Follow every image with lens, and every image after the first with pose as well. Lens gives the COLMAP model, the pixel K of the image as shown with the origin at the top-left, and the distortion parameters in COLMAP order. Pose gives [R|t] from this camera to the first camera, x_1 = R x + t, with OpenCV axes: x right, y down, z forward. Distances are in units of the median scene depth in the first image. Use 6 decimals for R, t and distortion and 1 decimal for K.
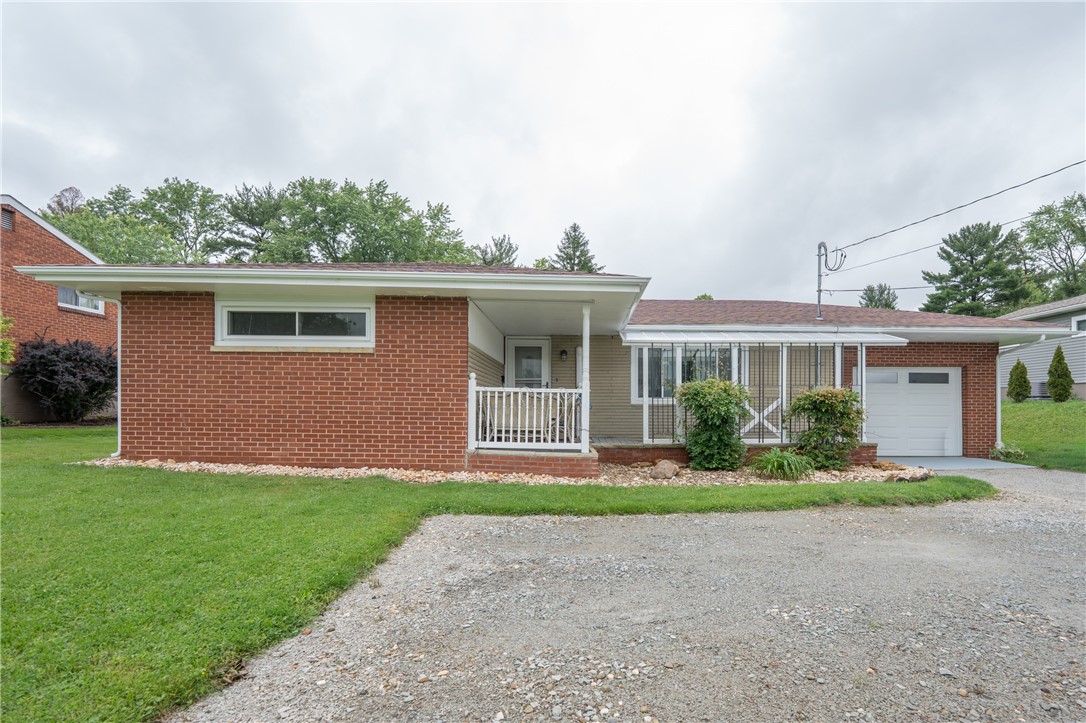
lens RADIAL K [[535.3, 0, 541.5], [0, 535.3, 408.8], [0, 0, 1]] dist [-0.009182, -0.002247]
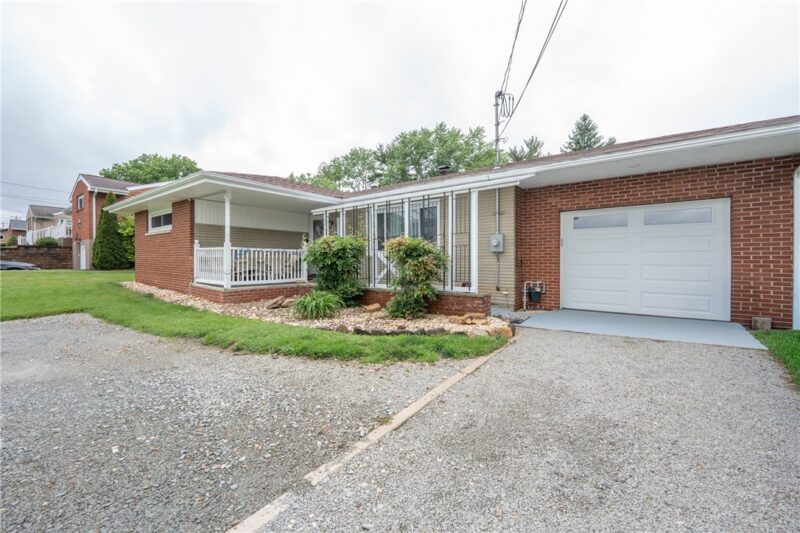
lens RADIAL K [[332.9, 0, 399.4], [0, 332.9, 264.4], [0, 0, 1]] dist [-0.010776, -0.000034]
pose [[0.780371, -0.001237, -0.625316, 0.226470], [0.006124, 0.999965, 0.005664, 0.002441], [0.625287, -0.008250, 0.780351, 0.116091]]
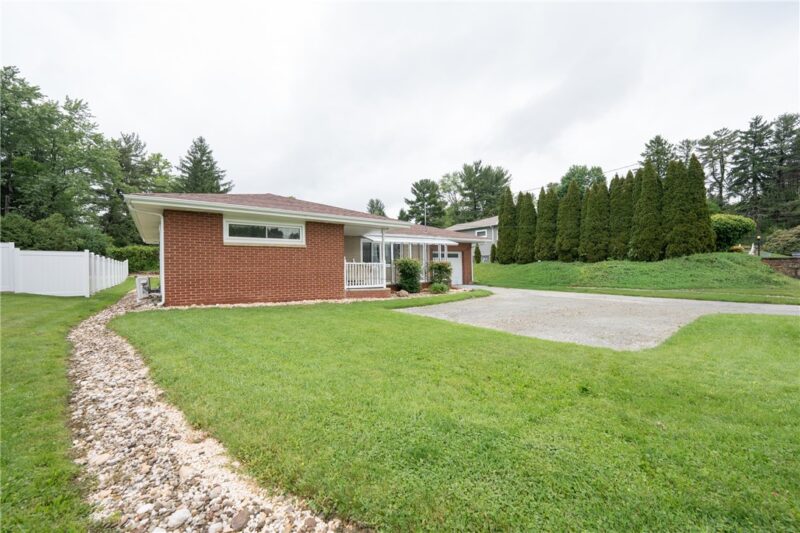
lens RADIAL K [[332.9, 0, 398.2], [0, 332.9, 264.8], [0, 0, 1]] dist [-0.010776, -0.000034]
pose [[0.809372, -0.012777, 0.587157, -0.164474], [0.014614, 0.999892, 0.001614, -0.006173], [-0.587114, 0.007274, 0.809471, -0.066192]]
